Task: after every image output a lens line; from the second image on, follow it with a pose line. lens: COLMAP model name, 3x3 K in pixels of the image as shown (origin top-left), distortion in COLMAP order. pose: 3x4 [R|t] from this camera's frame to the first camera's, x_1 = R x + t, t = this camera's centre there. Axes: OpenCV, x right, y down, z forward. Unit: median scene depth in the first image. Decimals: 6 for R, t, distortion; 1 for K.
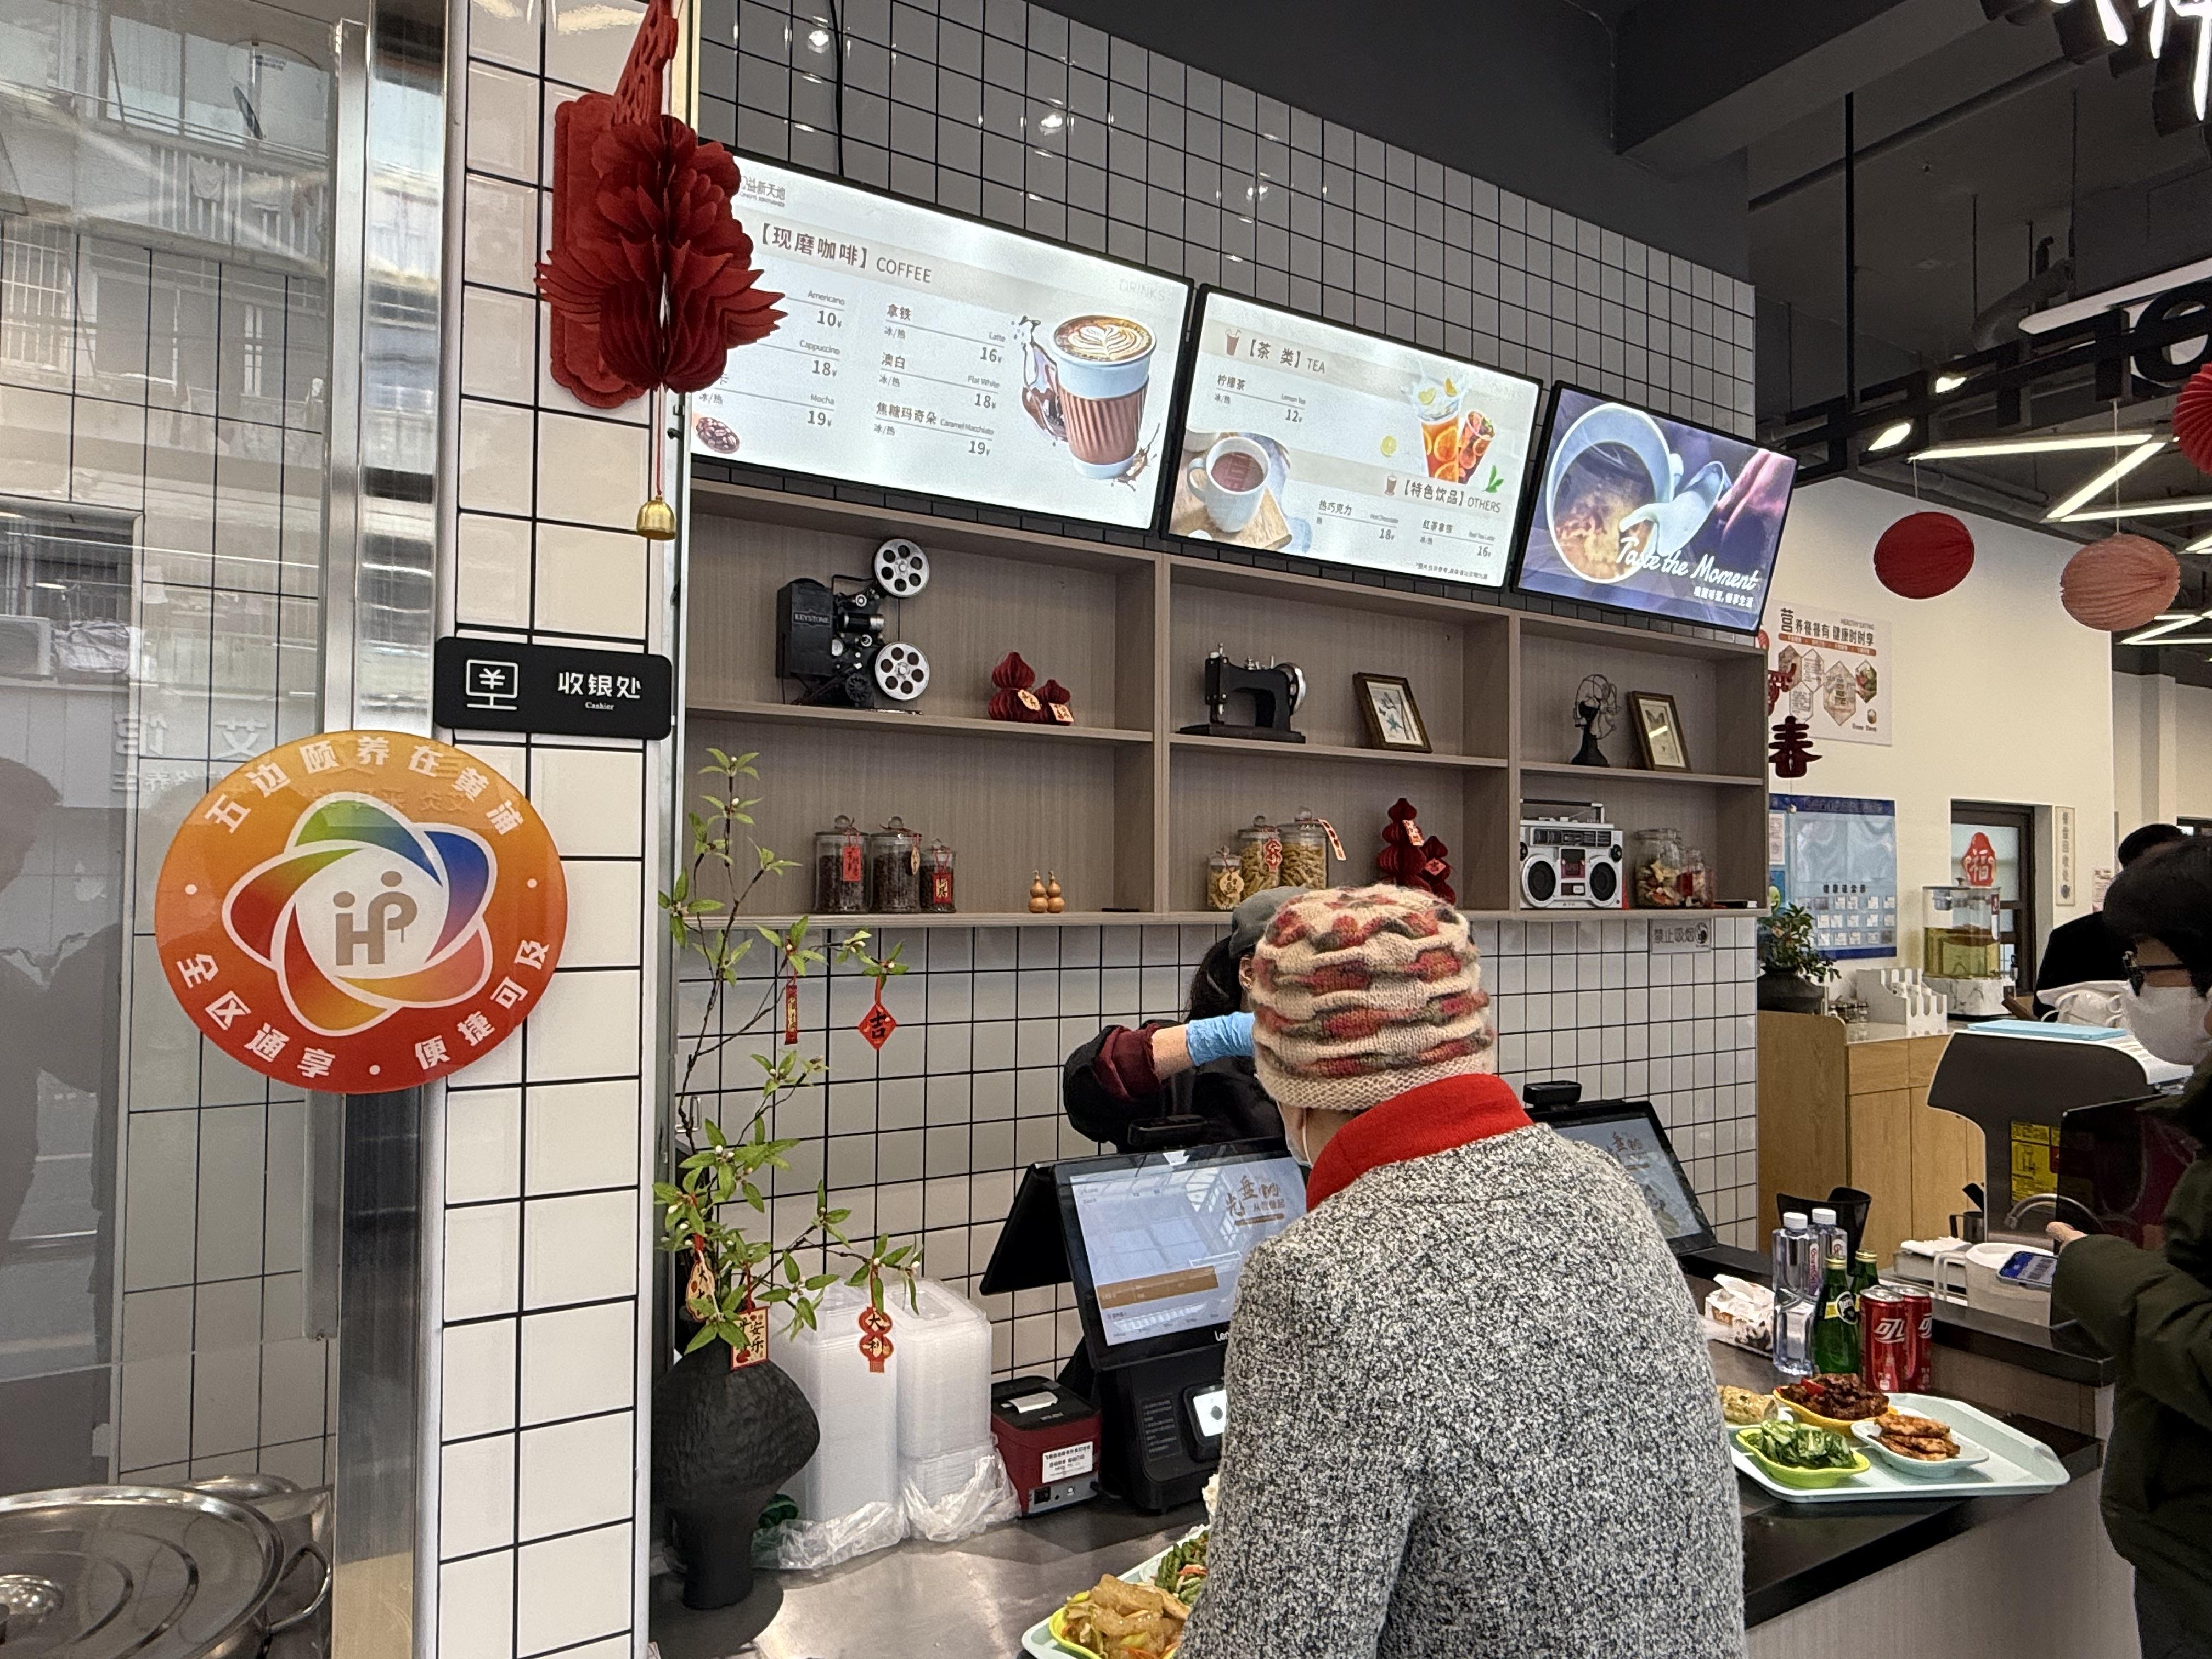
lens RADIAL K [[1369.5, 0, 1105.2], [0, 1369.5, 838.7], [0, 0, 1]] dist [0.000909, -0.001493]
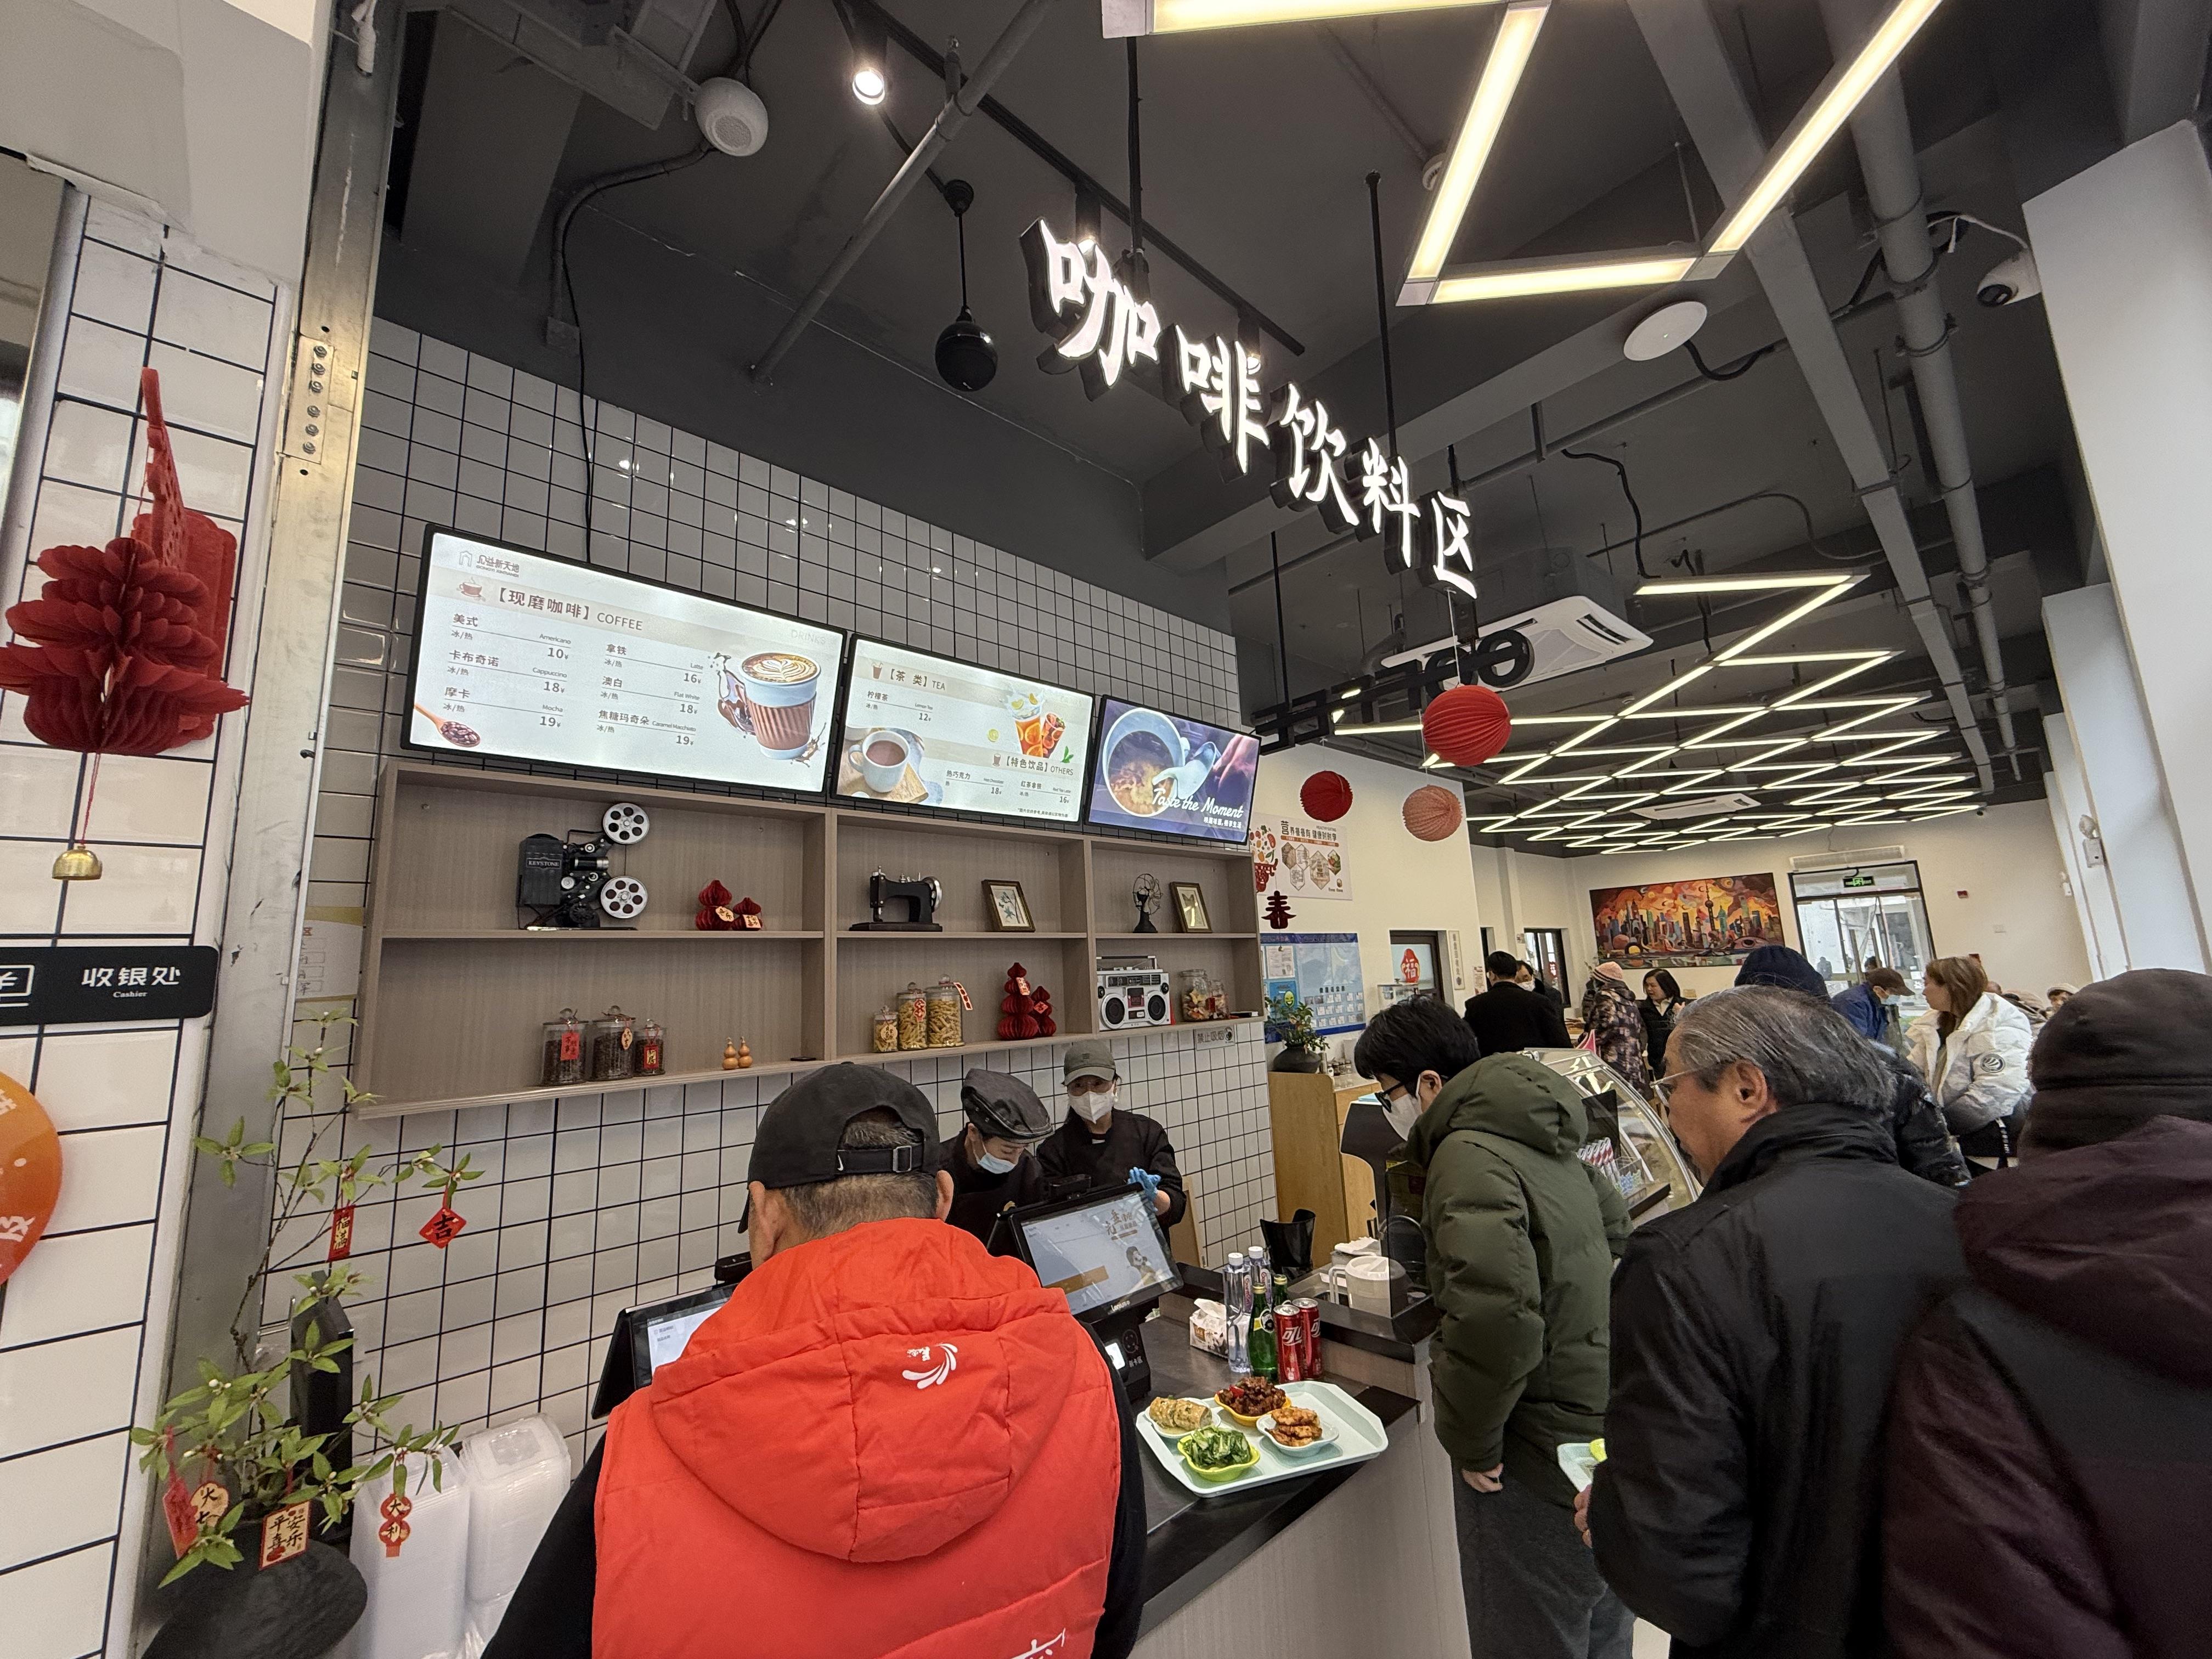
lens RADIAL K [[883.5, 0, 1105.9], [0, 883.5, 827.1], [0, 0, 1]] dist [-0.000417, -0.000754]
pose [[0.976733, -0.017747, 0.213723, 0.128622], [0.049333, 0.988437, -0.143379, -0.038846], [-0.208707, 0.150587, 0.966315, 0.028690]]
